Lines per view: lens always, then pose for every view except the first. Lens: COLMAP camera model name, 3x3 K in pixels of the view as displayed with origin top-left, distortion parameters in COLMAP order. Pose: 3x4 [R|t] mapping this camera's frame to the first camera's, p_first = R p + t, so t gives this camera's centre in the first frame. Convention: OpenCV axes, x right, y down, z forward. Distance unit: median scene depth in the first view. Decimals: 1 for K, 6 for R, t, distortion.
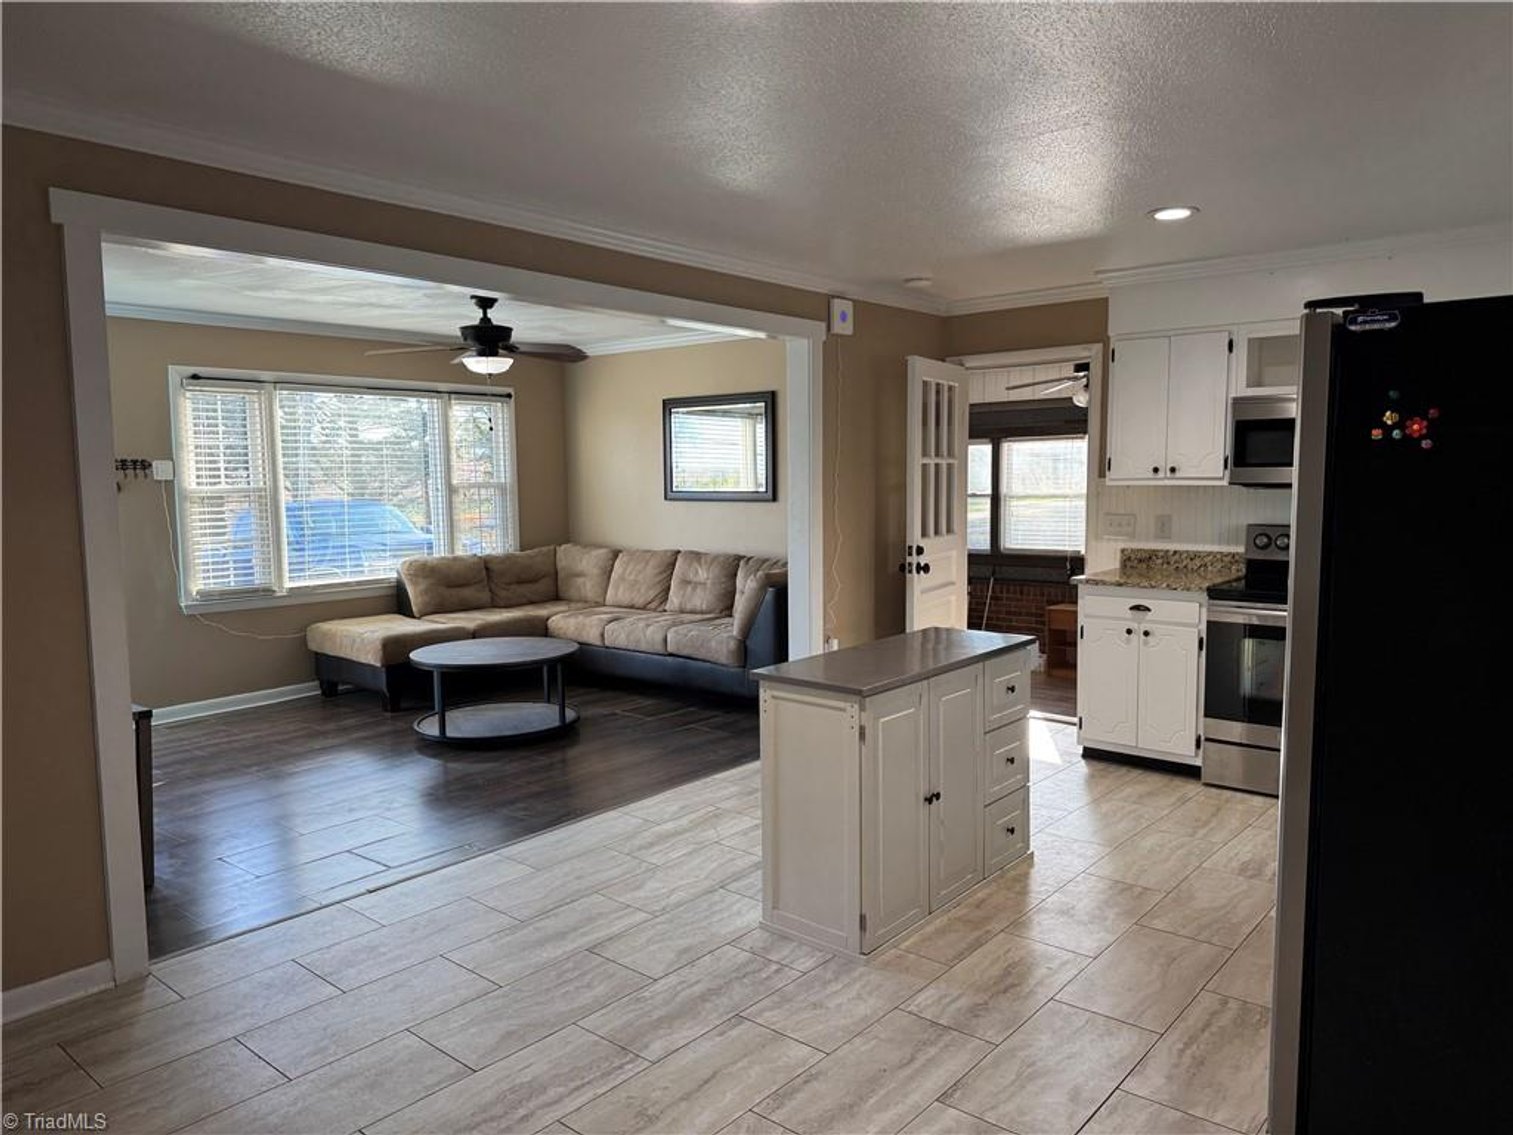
lens RADIAL K [[1061.4, 0, 765.7], [0, 1061.4, 574.8], [0, 0, 1]] dist [0.084104, -0.110700]
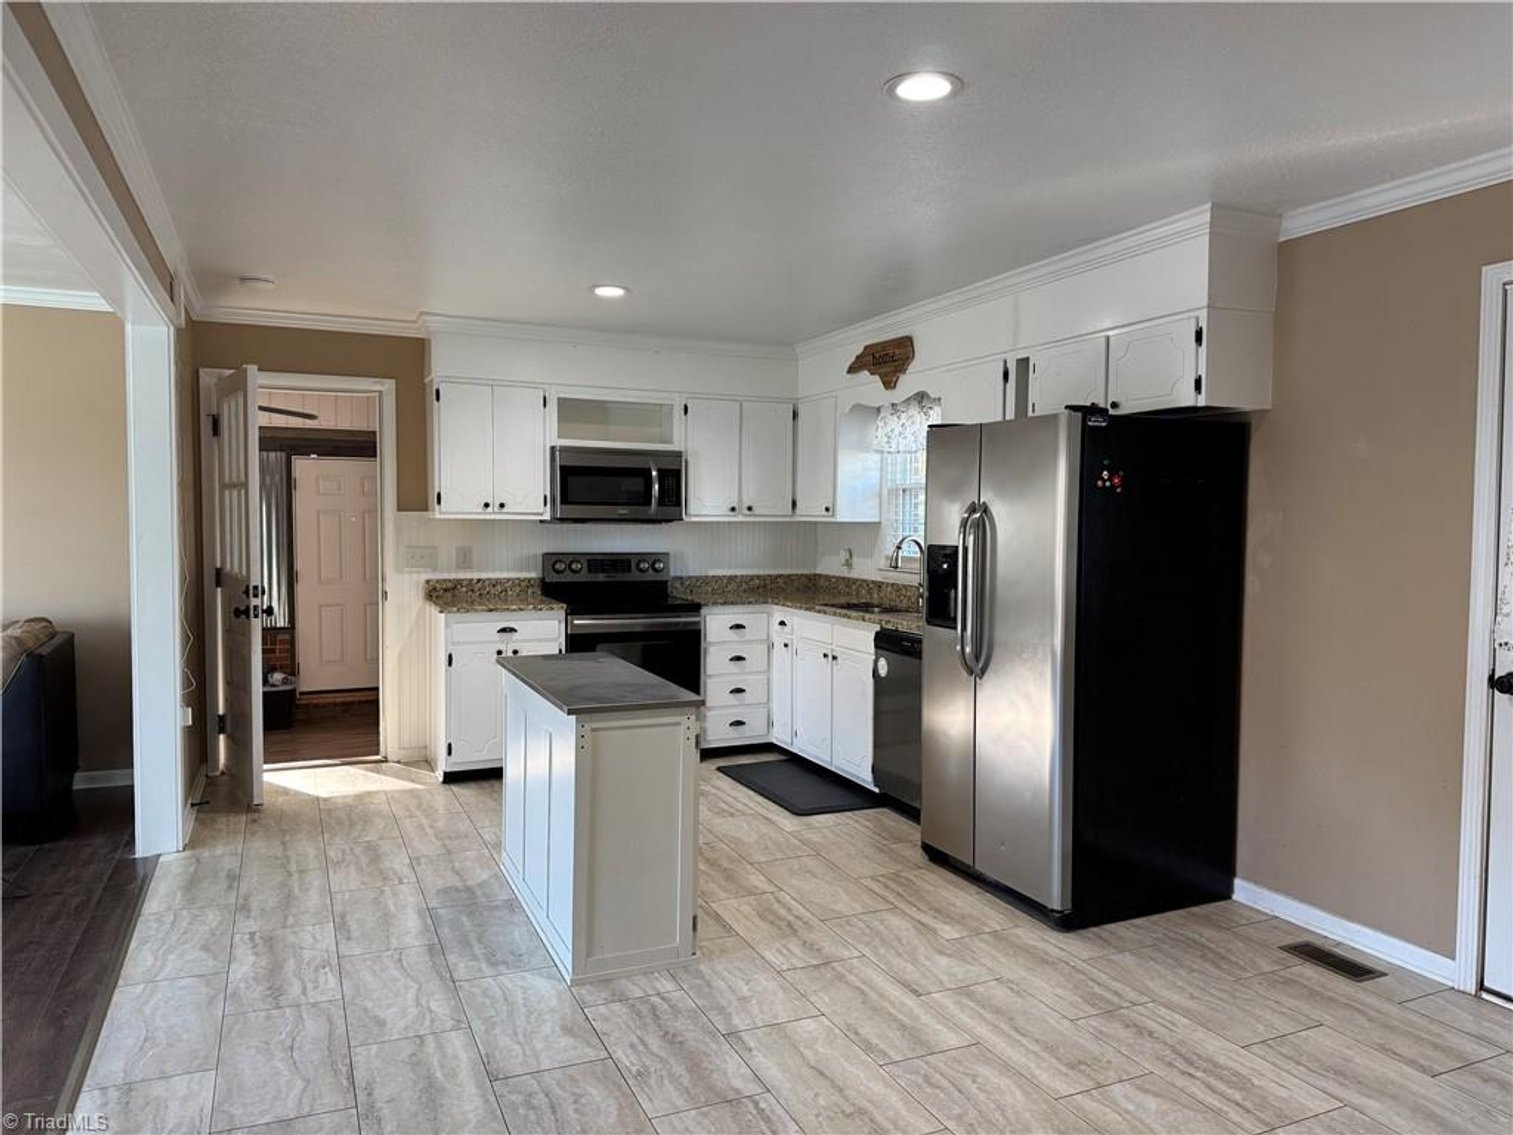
lens RADIAL K [[1061.4, 0, 757.0], [0, 1061.4, 563.1], [0, 0, 1]] dist [0.084104, -0.110700]
pose [[0.443967, -0.027518, 0.895620, -0.429640], [0.074967, 0.997165, -0.006524, -0.009260], [-0.892902, 0.070039, 0.444771, 0.238050]]
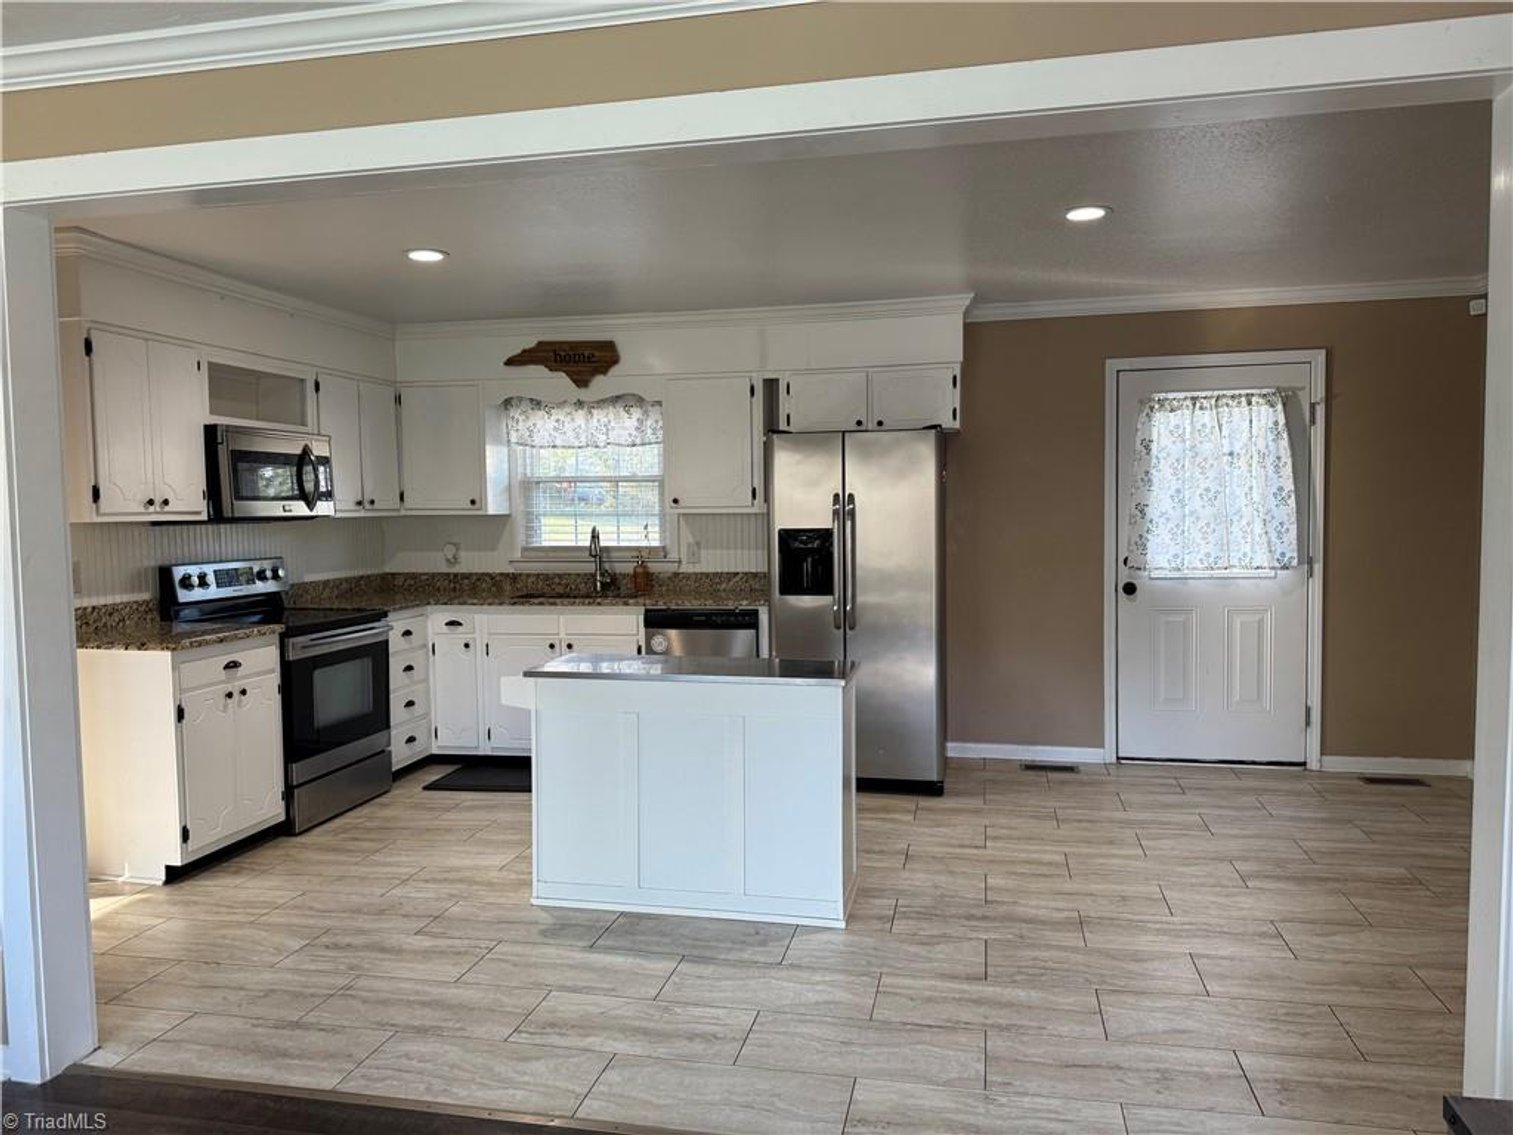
lens RADIAL K [[1061.4, 0, 759.1], [0, 1061.4, 569.6], [0, 0, 1]] dist [0.084104, -0.110700]
pose [[-0.465816, -0.038812, 0.884030, -0.492996], [0.102607, 0.989929, 0.097527, -0.069609], [-0.878913, 0.136138, -0.457142, 0.852664]]
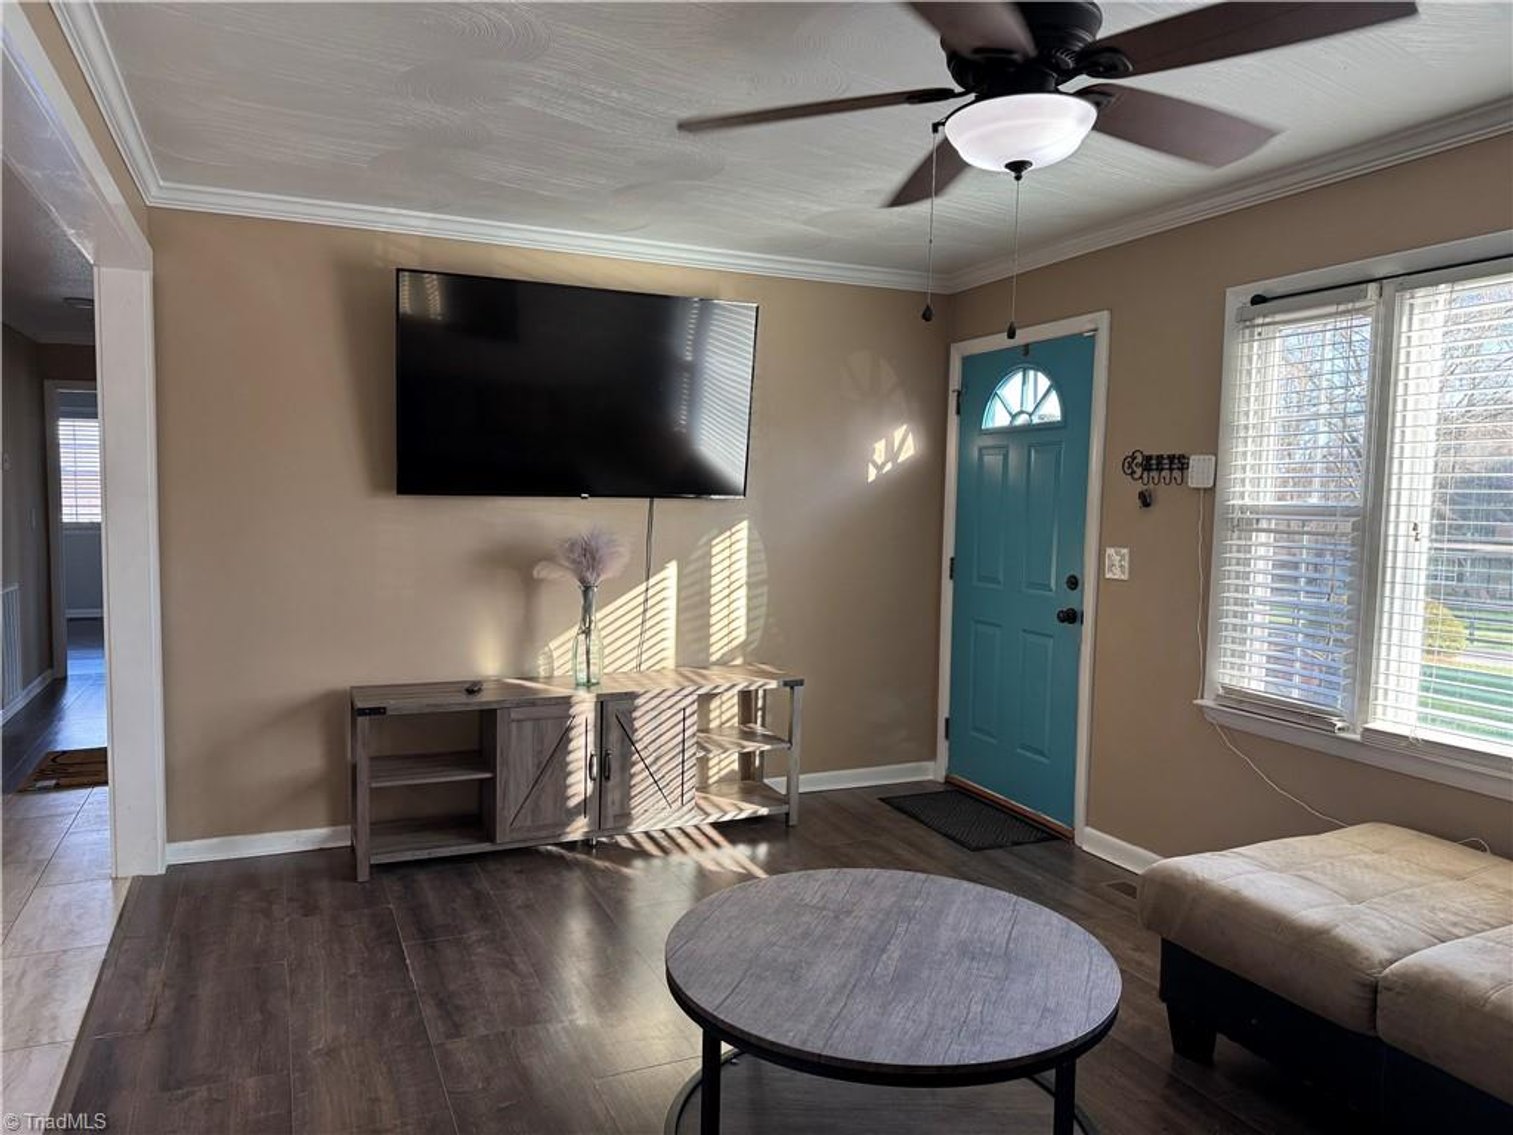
lens RADIAL K [[1061.4, 0, 744.3], [0, 1061.4, 564.8], [0, 0, 1]] dist [0.084104, -0.110700]
pose [[-0.450669, 0.066207, -0.890233, 0.084646], [-0.094892, 0.988043, 0.121519, -0.098825], [0.887633, 0.139241, -0.438998, 1.094876]]
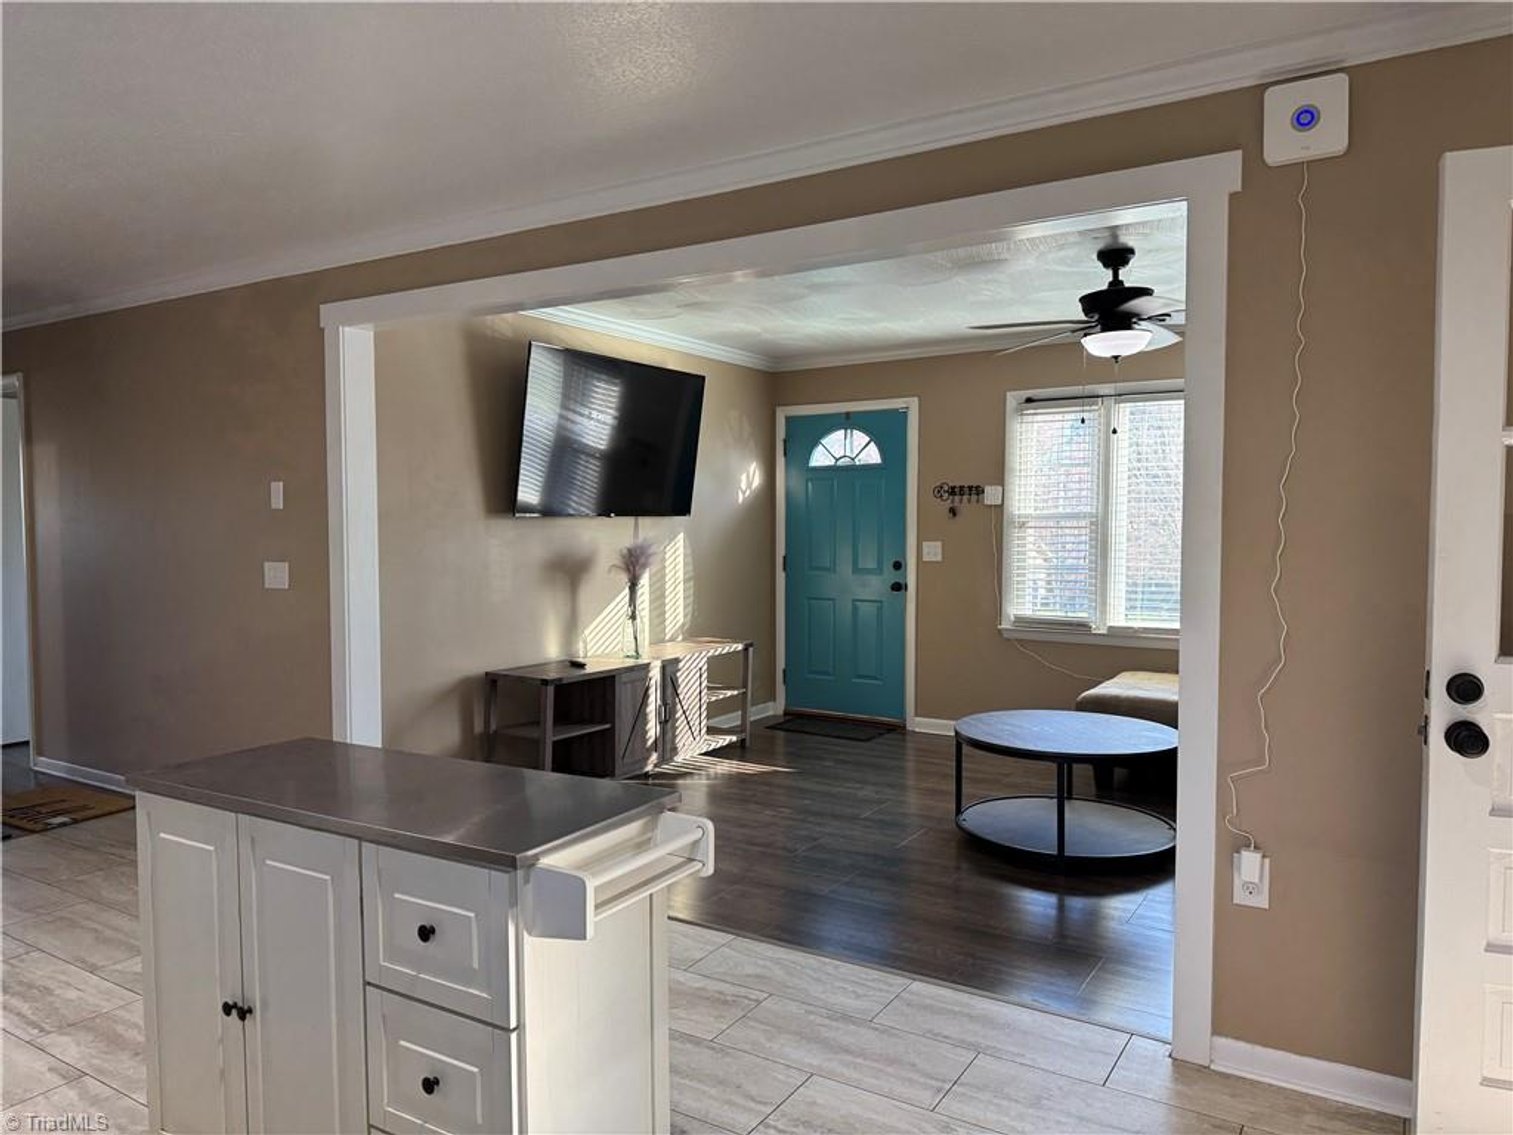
lens RADIAL K [[1061.4, 0, 756.7], [0, 1061.4, 573.8], [0, 0, 1]] dist [0.084104, -0.110700]
pose [[0.138024, 0.062024, -0.988485, 0.444105], [-0.093188, 0.994423, 0.049384, -0.053960], [0.986035, 0.085299, 0.143034, 0.668955]]
